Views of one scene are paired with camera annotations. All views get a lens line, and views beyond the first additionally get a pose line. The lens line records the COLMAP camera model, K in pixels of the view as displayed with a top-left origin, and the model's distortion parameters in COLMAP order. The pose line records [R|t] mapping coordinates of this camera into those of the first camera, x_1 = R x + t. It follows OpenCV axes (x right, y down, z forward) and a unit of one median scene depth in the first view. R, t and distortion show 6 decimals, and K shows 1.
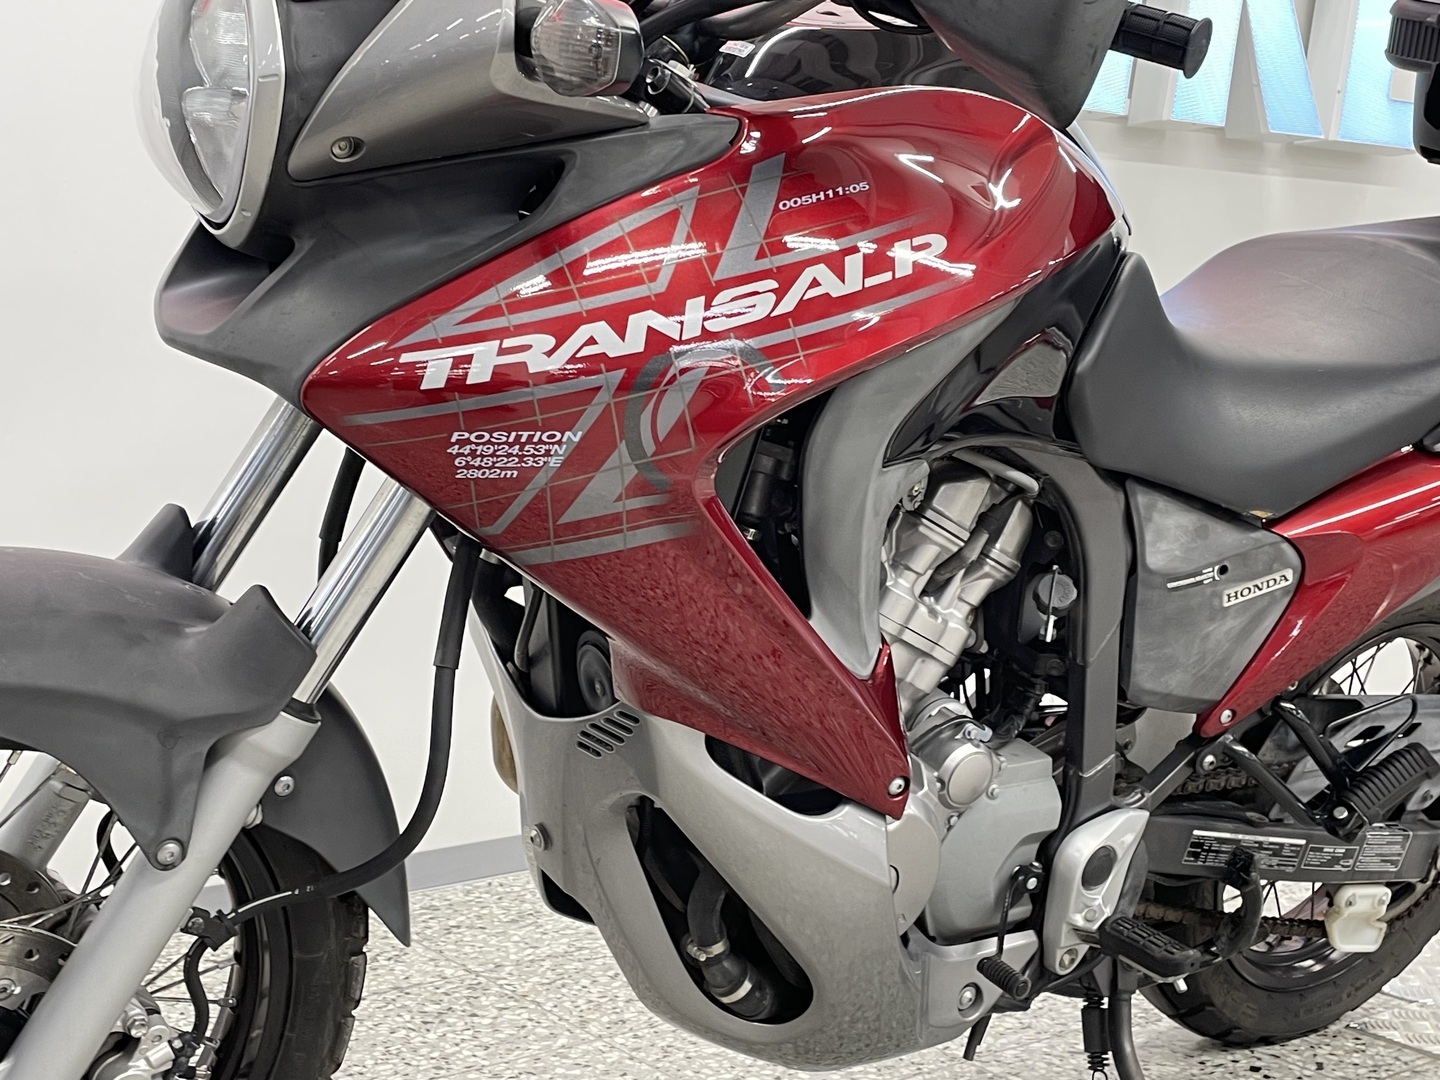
lens RADIAL K [[1913.3, 0, 718.1], [0, 1913.3, 508.1], [0, 0, 1]] dist [0.081477, -0.059314]
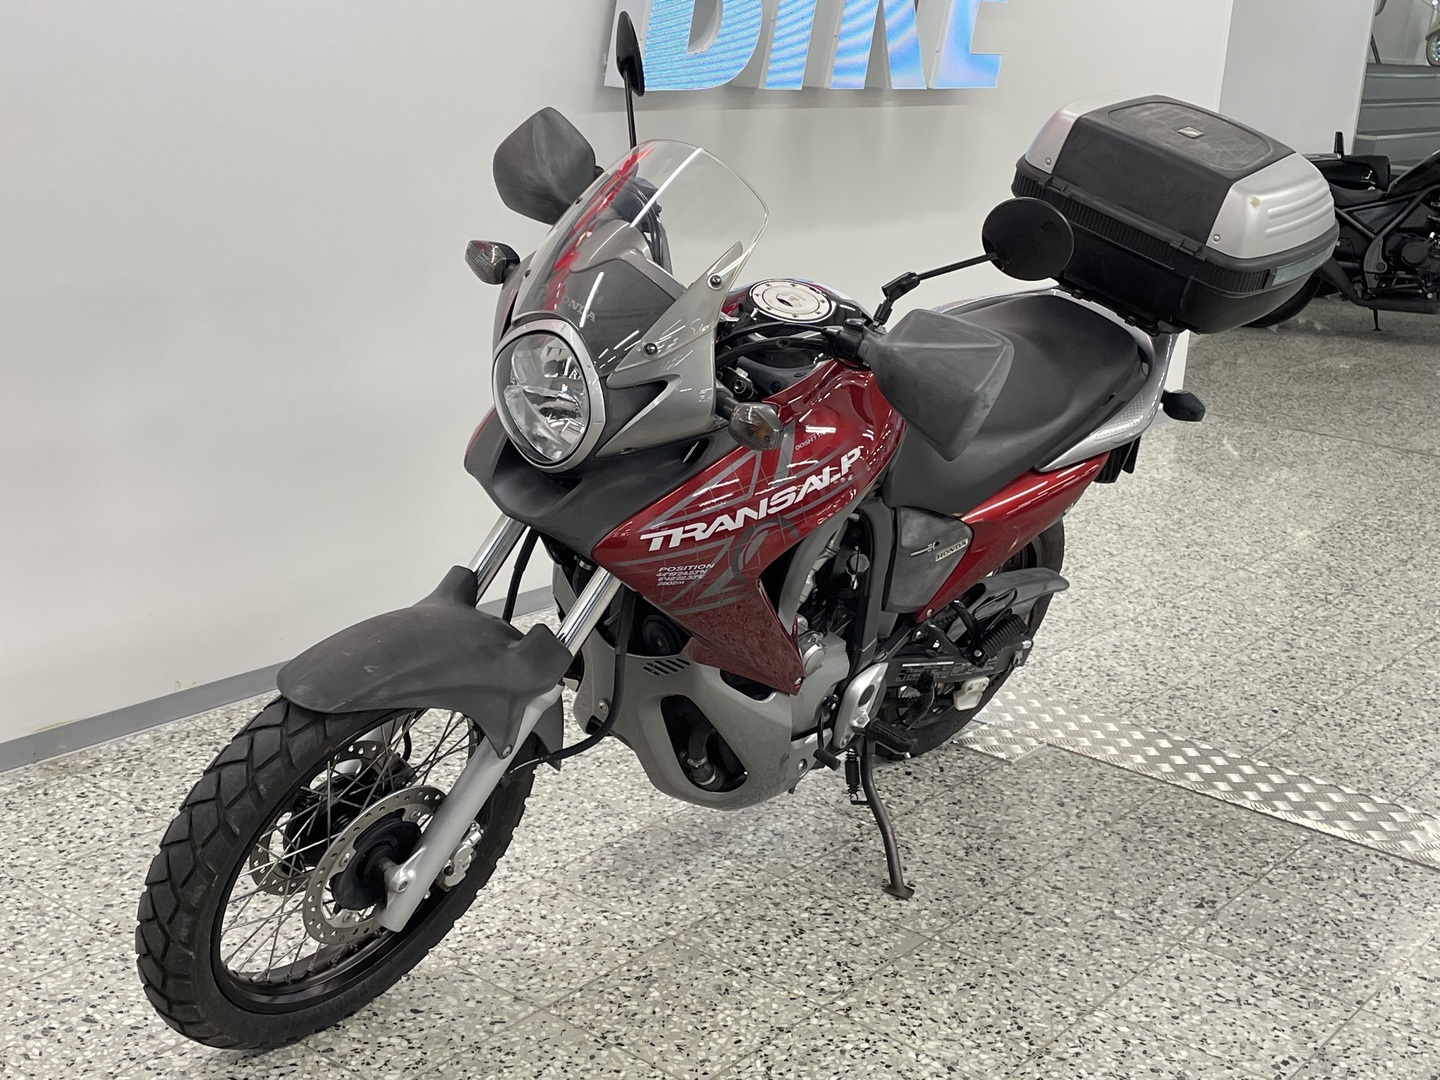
lens RADIAL K [[1917.0, 0, 688.1], [0, 1917.0, 425.5], [0, 0, 1]] dist [0.108643, -0.143367]
pose [[0.968123, -0.003010, 0.250456, -0.482276], [-0.039533, 0.985559, 0.164654, -0.412581], [-0.247334, -0.169307, 0.954024, -0.781725]]
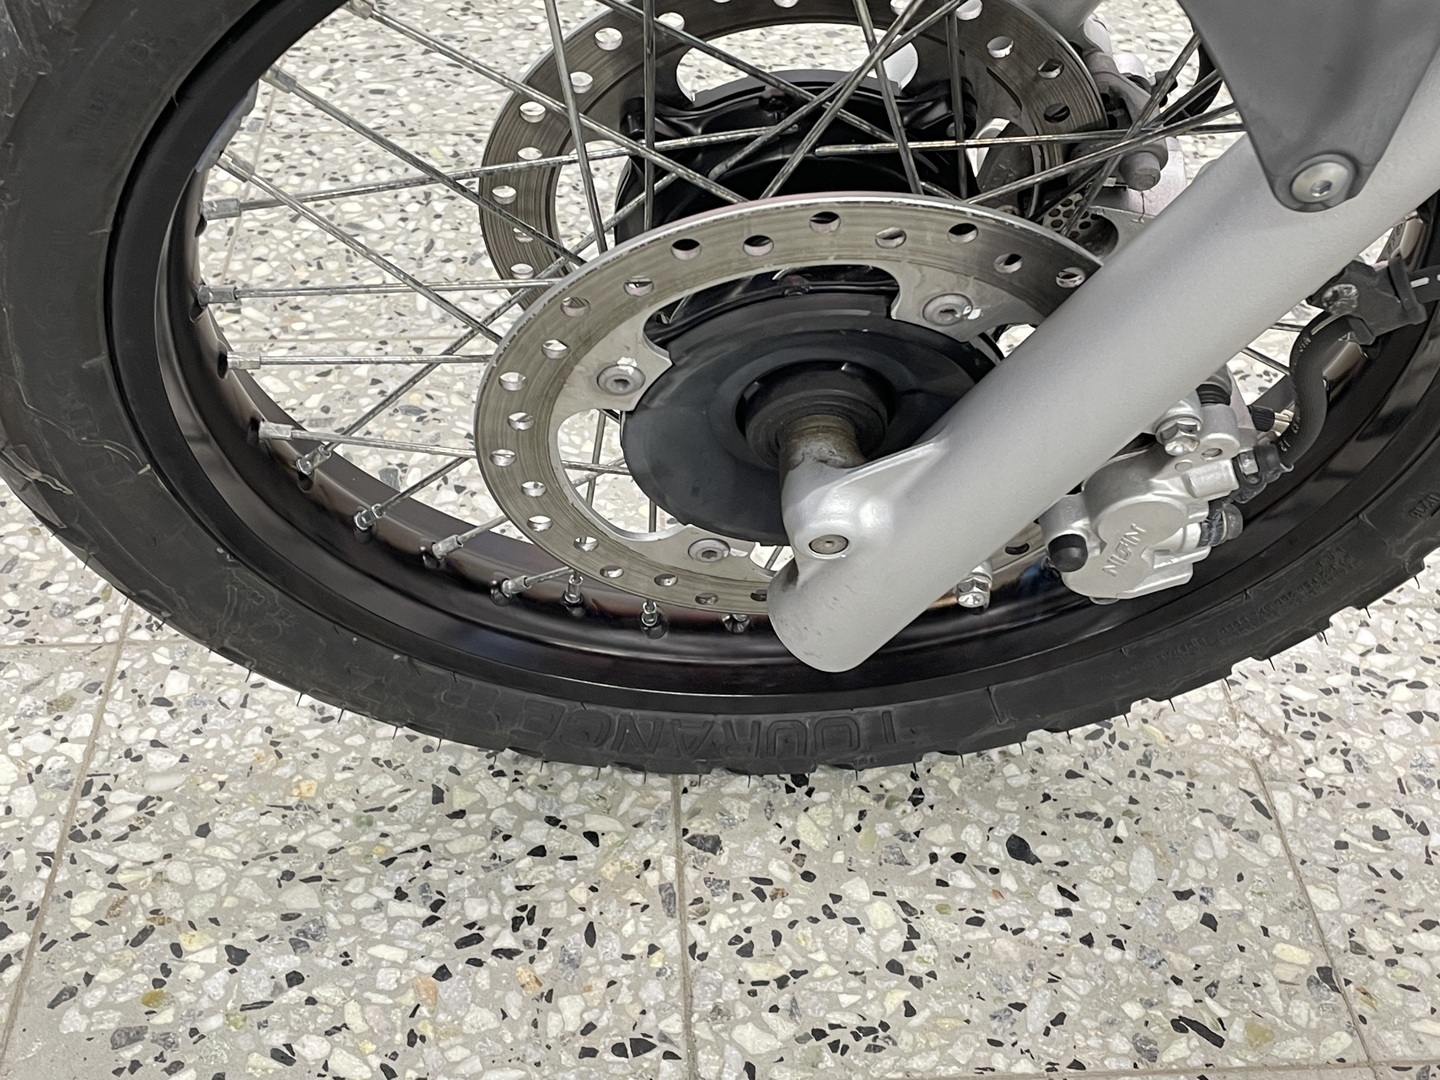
lens RADIAL K [[1913.3, 0, 718.1], [0, 1913.3, 508.1], [0, 0, 1]] dist [0.081477, -0.059314]
pose [[0.845196, 0.345270, -0.407961, -0.154923], [-0.057663, 0.817774, 0.572644, 0.001673], [0.531337, -0.460472, 0.711089, 0.463350]]
